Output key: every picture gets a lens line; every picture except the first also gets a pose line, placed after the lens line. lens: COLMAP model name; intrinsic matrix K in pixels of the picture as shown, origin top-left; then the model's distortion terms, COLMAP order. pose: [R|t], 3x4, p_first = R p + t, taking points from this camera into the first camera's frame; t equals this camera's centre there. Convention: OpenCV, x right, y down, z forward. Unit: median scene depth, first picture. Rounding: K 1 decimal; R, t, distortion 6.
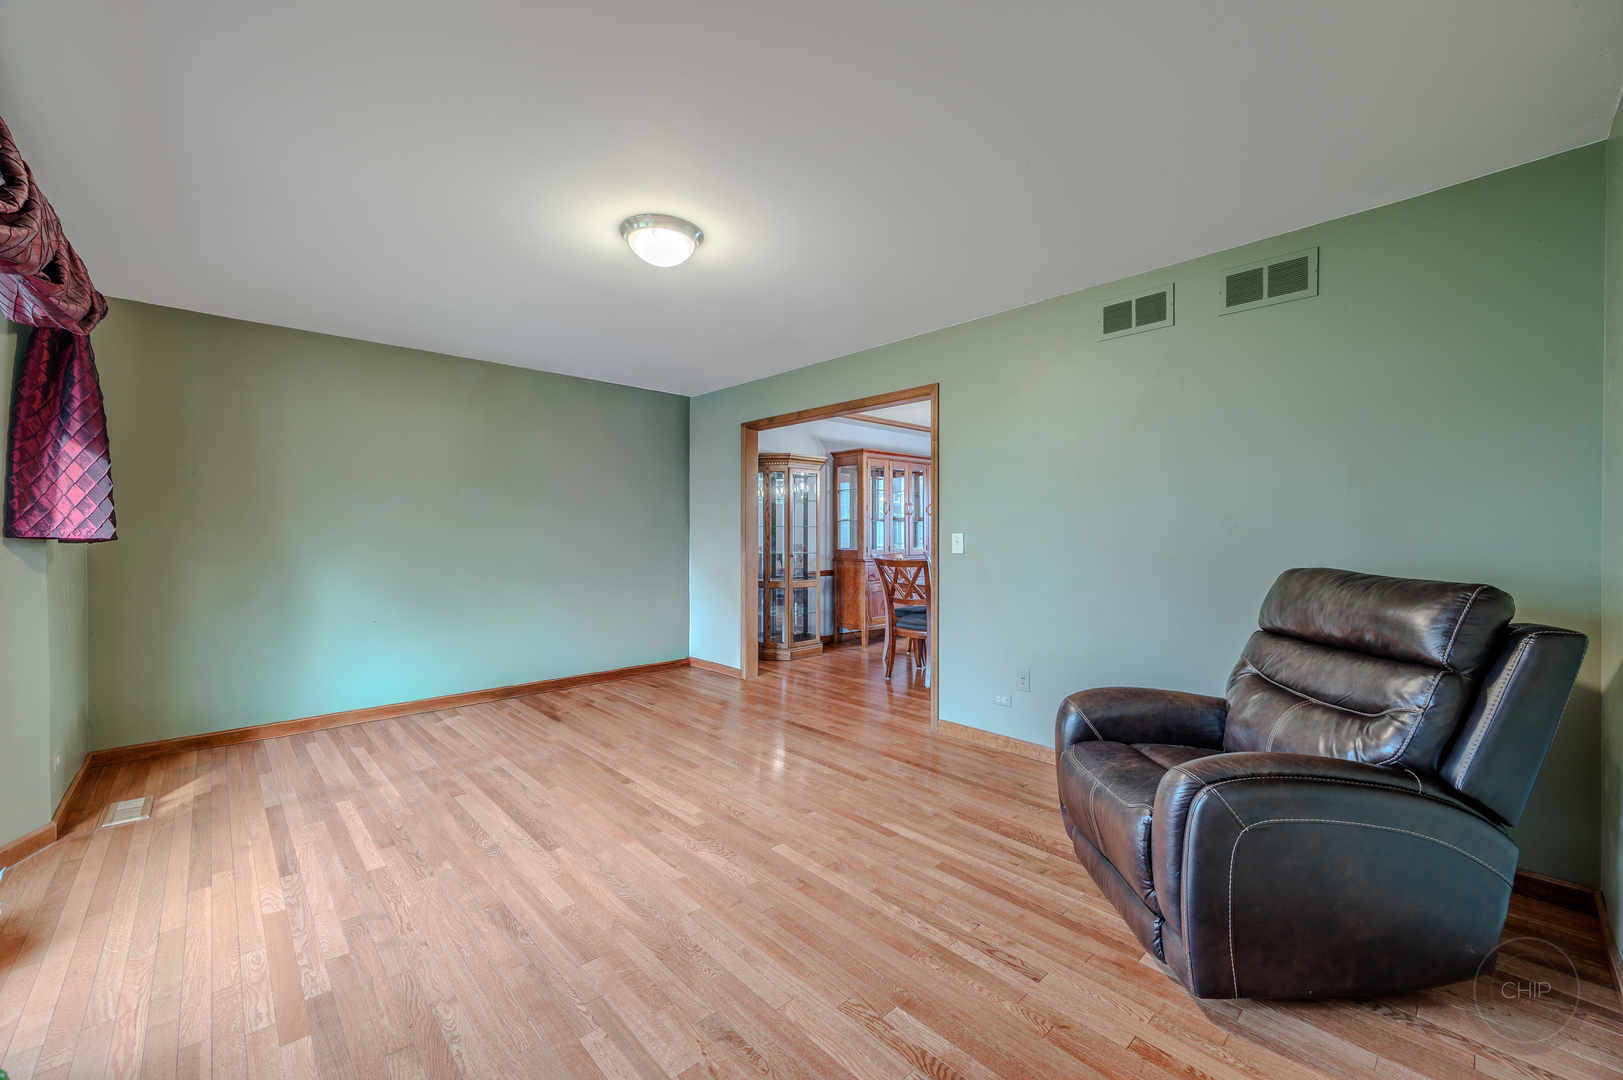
lens RADIAL K [[646.1, 0, 817.1], [0, 646.1, 541.0], [0, 0, 1]] dist [-0.000296, 0.000211]
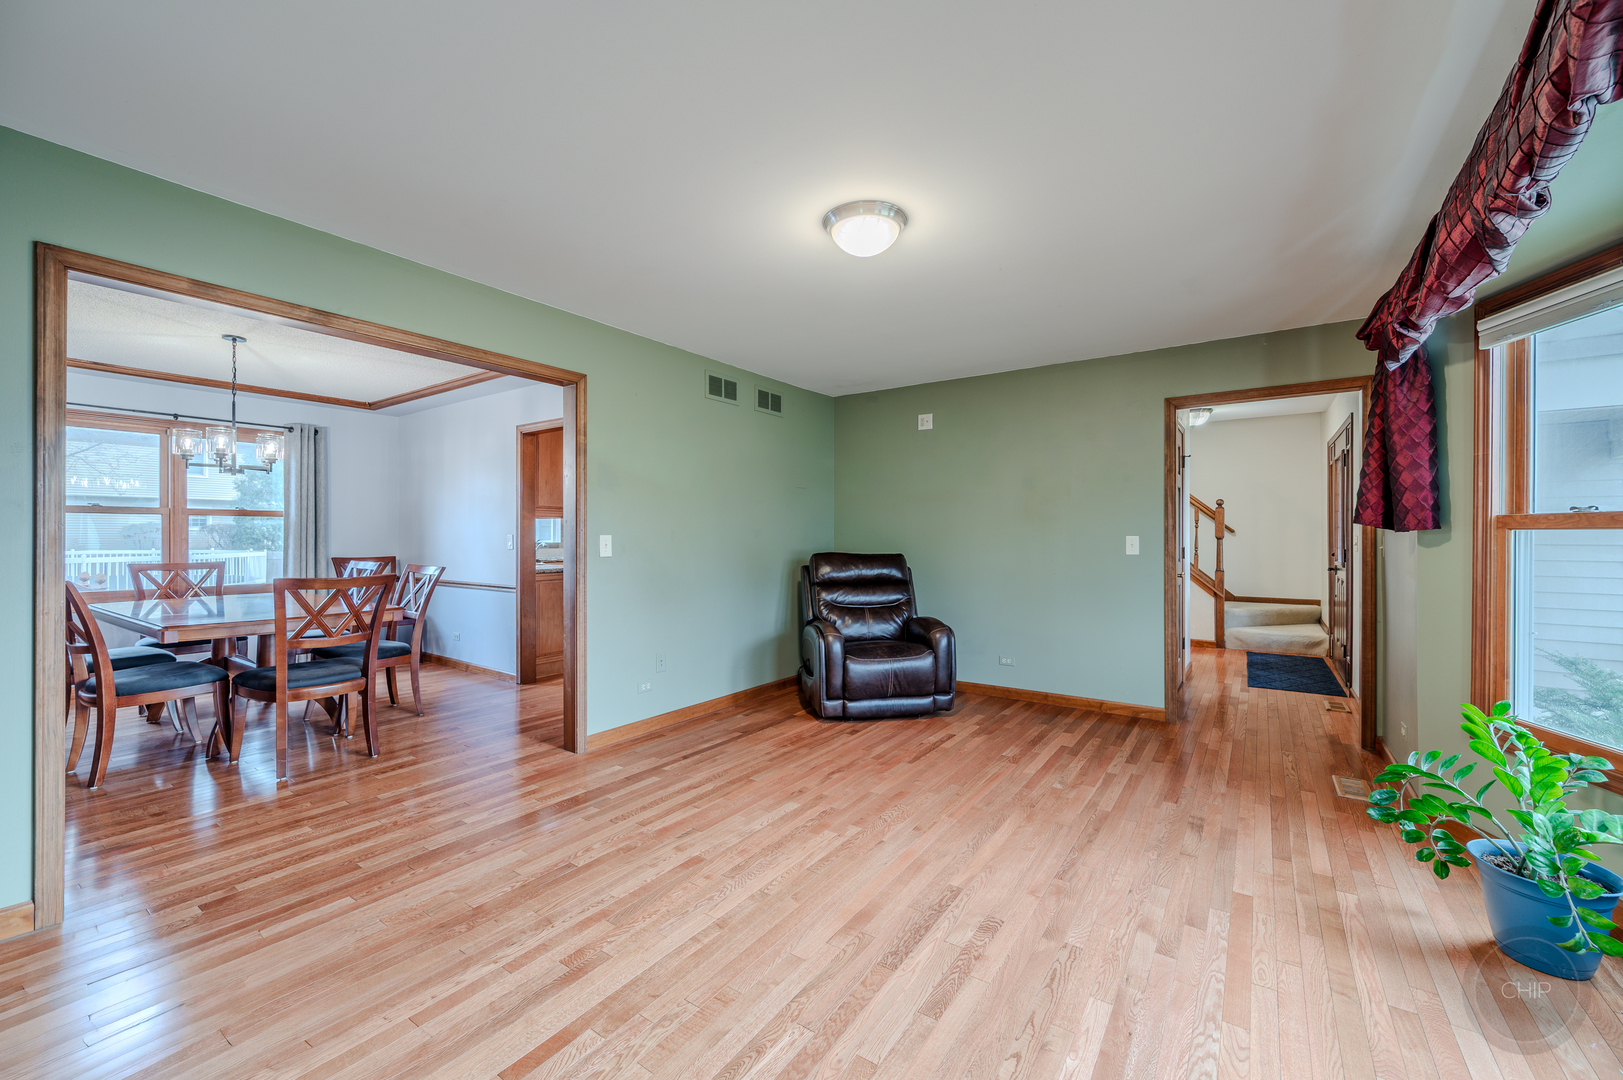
lens RADIAL K [[646.1, 0, 814.2], [0, 646.1, 533.6], [0, 0, 1]] dist [-0.000296, 0.000211]
pose [[-0.206096, 0.004366, 0.978522, -1.123375], [0.012556, 0.999920, -0.001817, -0.014331], [-0.978451, 0.011911, -0.206134, 1.235934]]
